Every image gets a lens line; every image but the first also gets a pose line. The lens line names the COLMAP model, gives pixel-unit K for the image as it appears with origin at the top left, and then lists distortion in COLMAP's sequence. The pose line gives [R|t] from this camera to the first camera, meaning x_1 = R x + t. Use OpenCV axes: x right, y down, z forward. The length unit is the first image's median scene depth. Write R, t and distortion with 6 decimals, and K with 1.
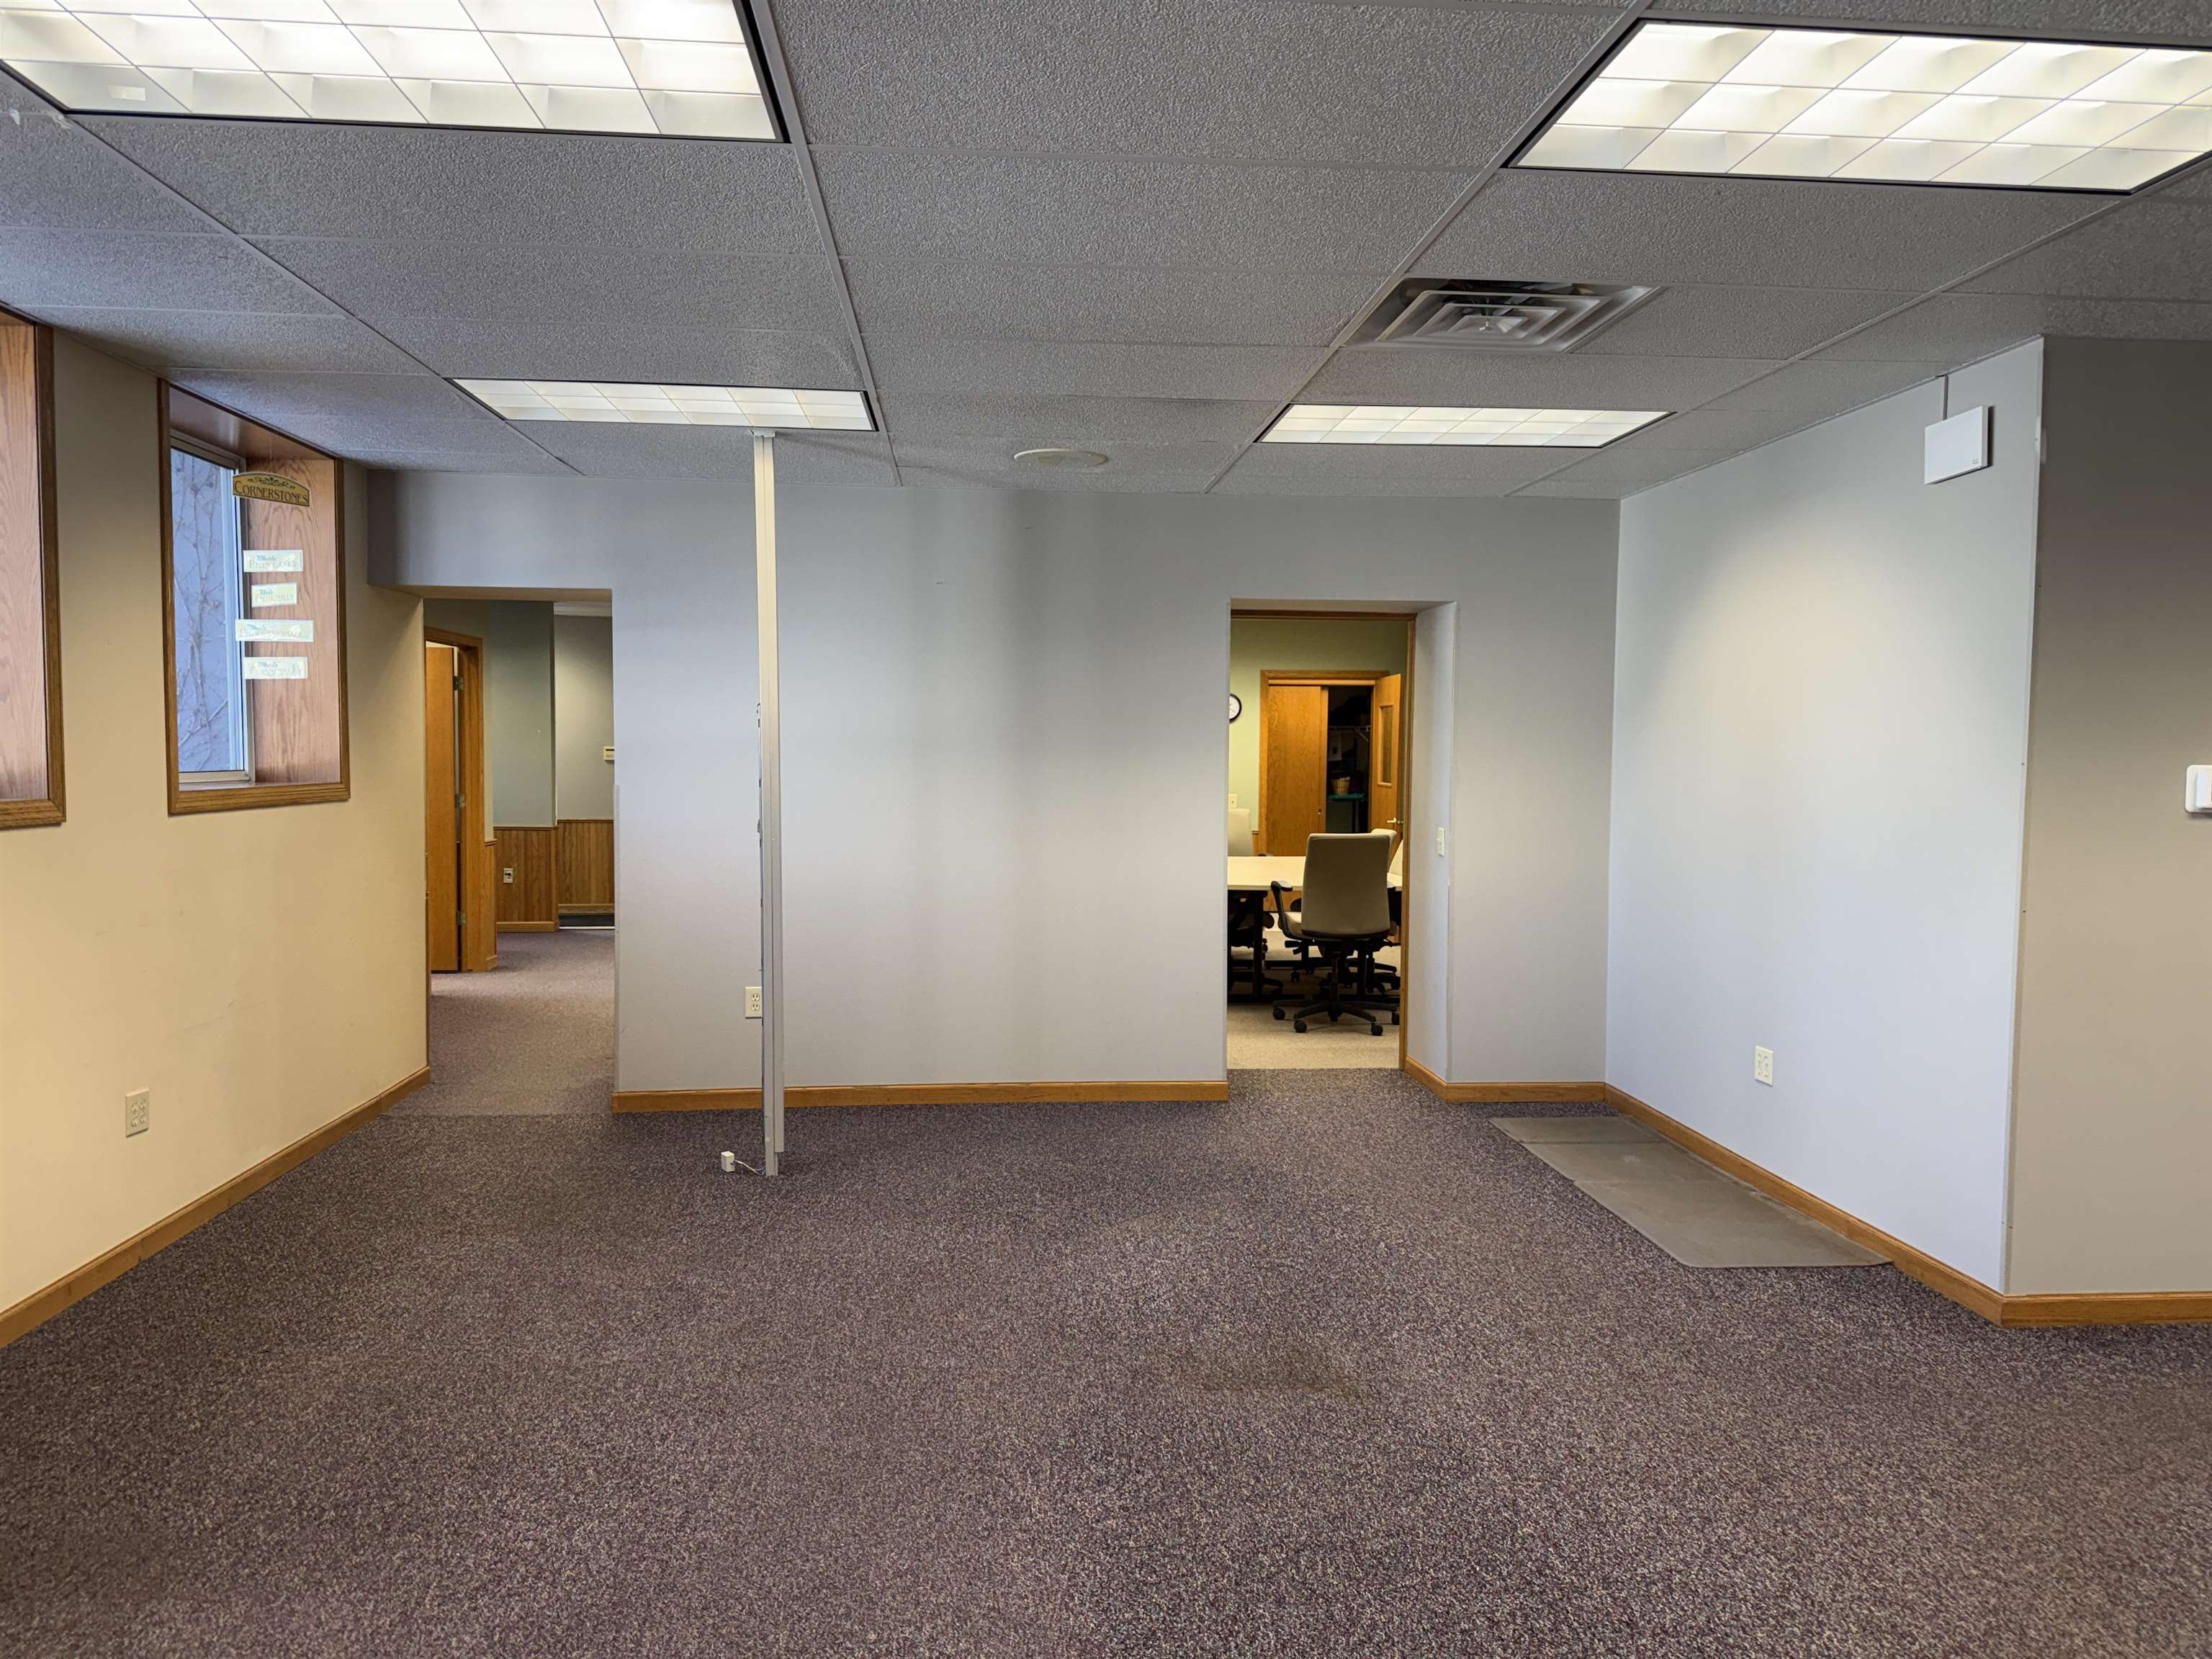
lens RADIAL K [[1537.9, 0, 1101.4], [0, 1537.9, 832.5], [0, 0, 1]] dist [-0.002868, -0.000880]
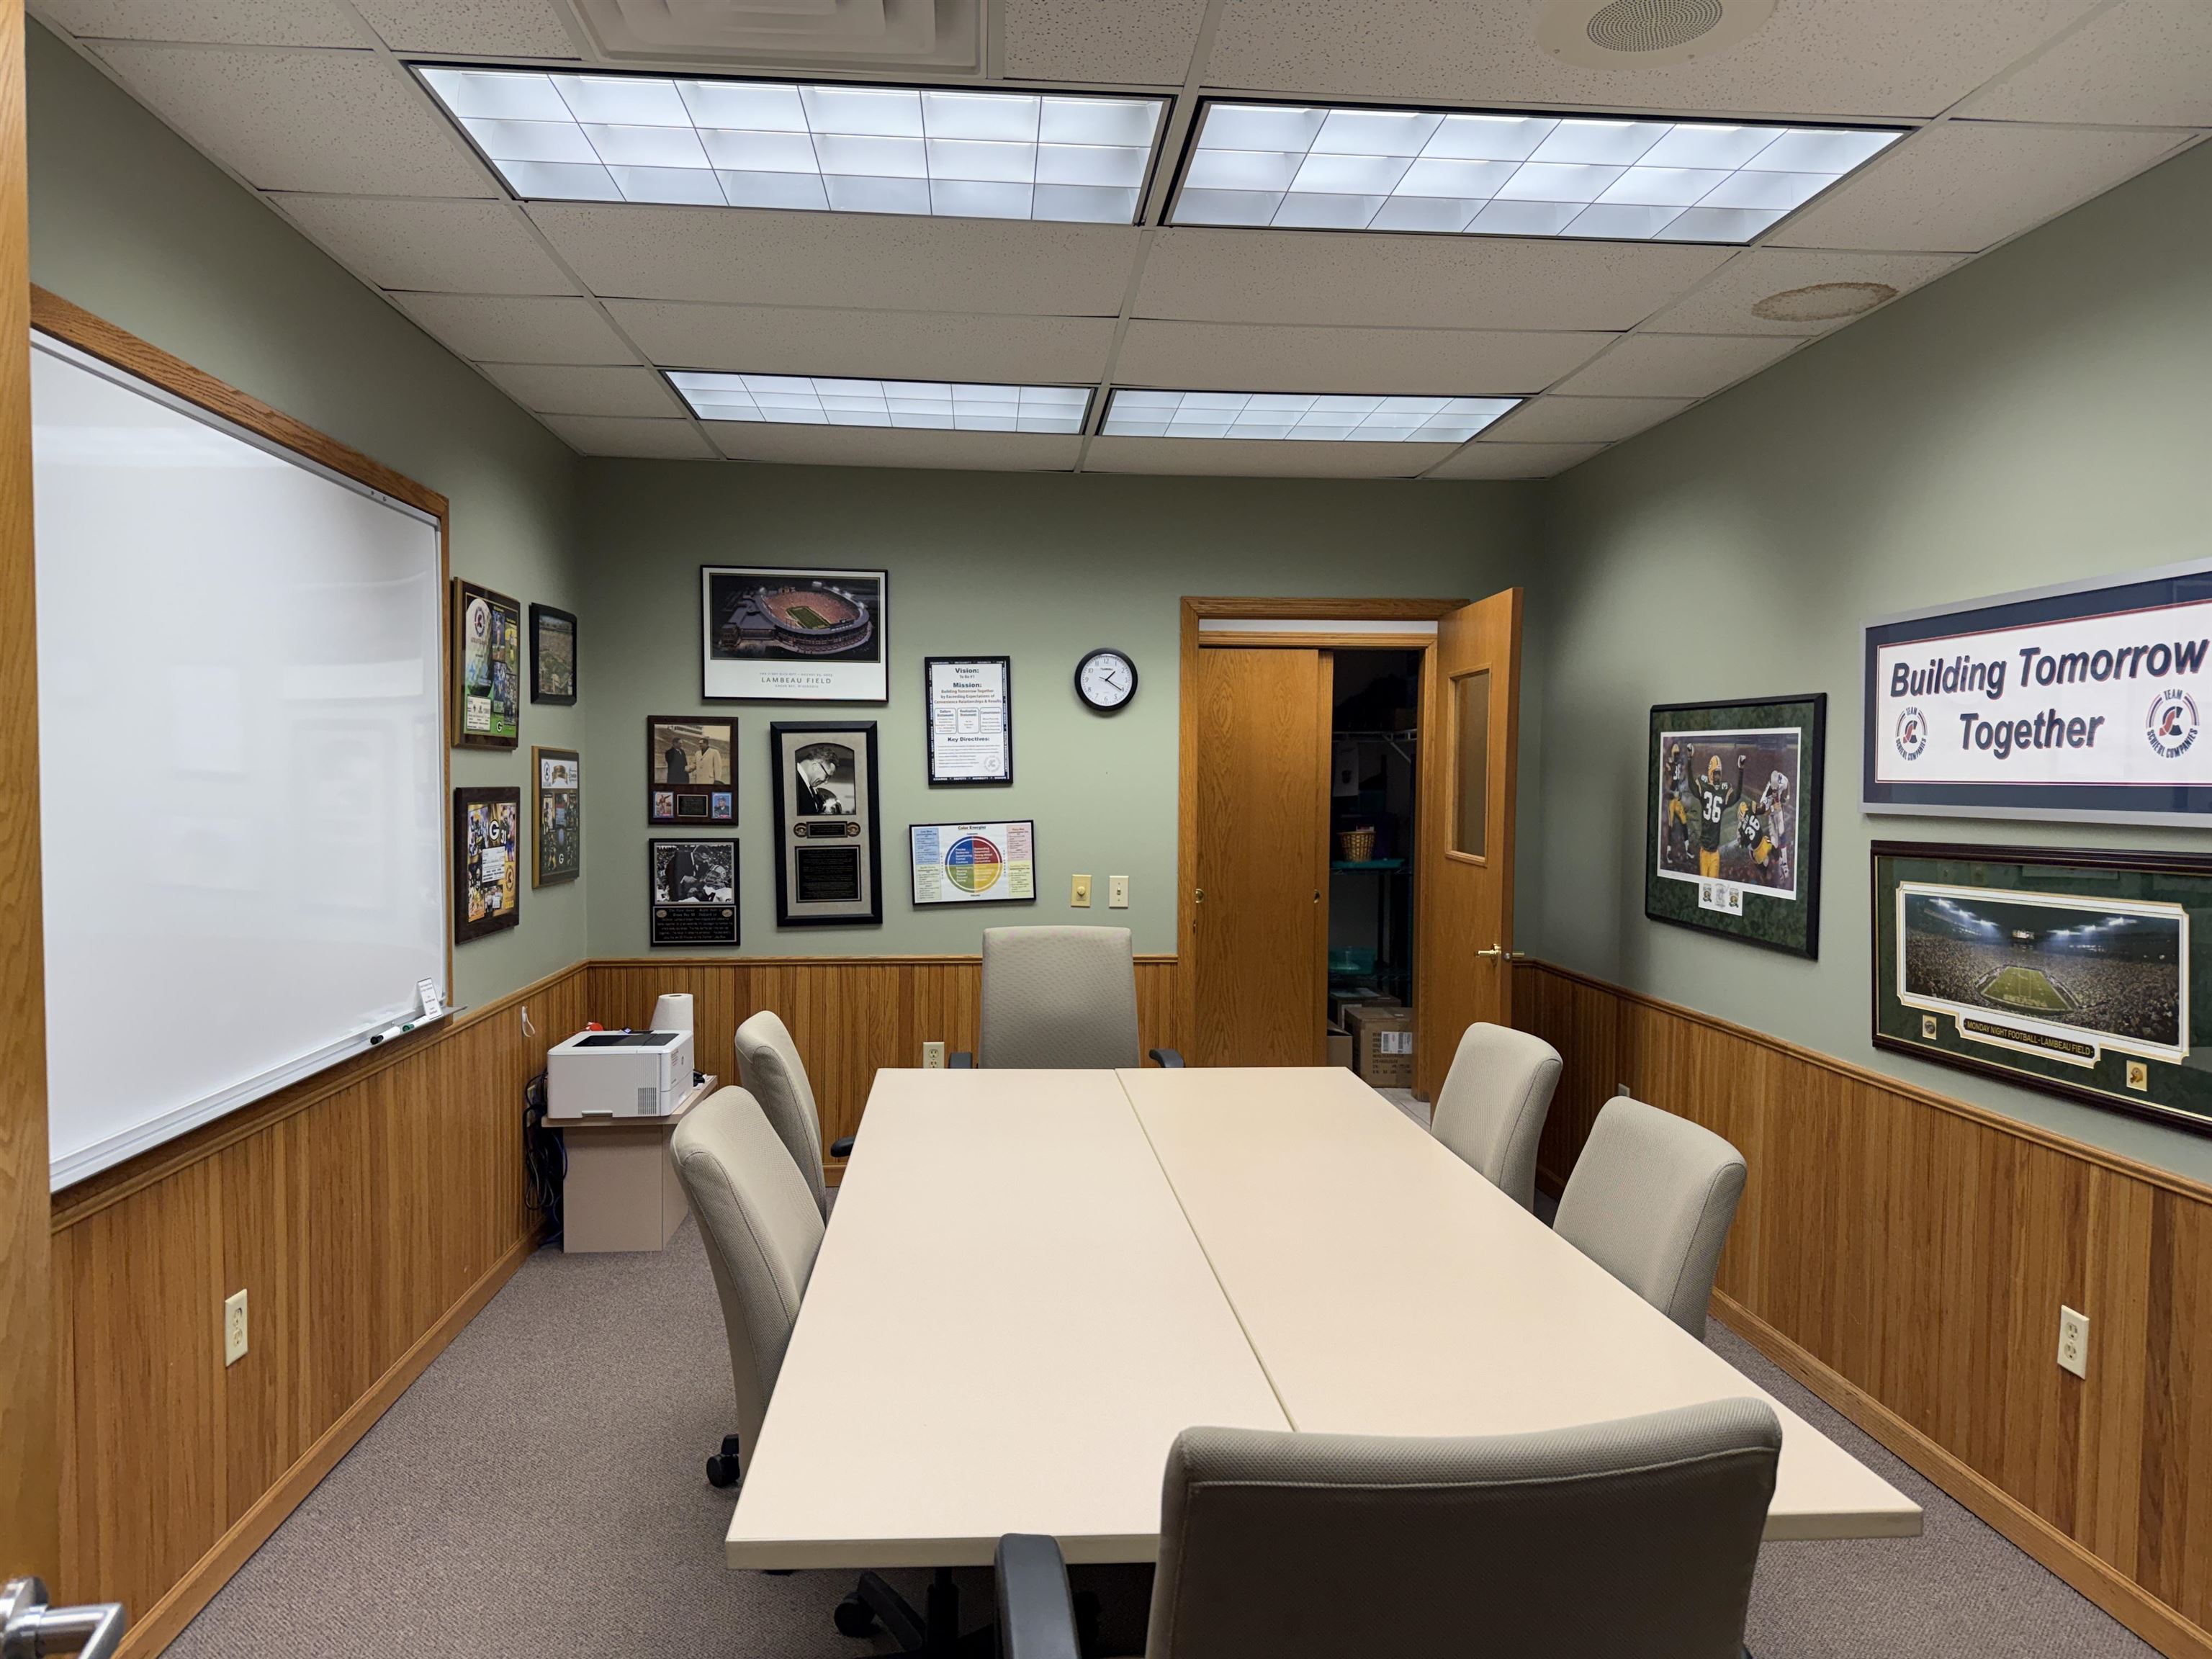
lens RADIAL K [[1537.9, 0, 1103.4], [0, 1537.9, 831.6], [0, 0, 1]] dist [-0.002868, -0.000880]
pose [[0.999999, 0.000479, -0.001321, 0.085492], [-0.000501, 0.999861, -0.016678, -0.031727], [0.001313, 0.016678, 0.999860, 0.583418]]
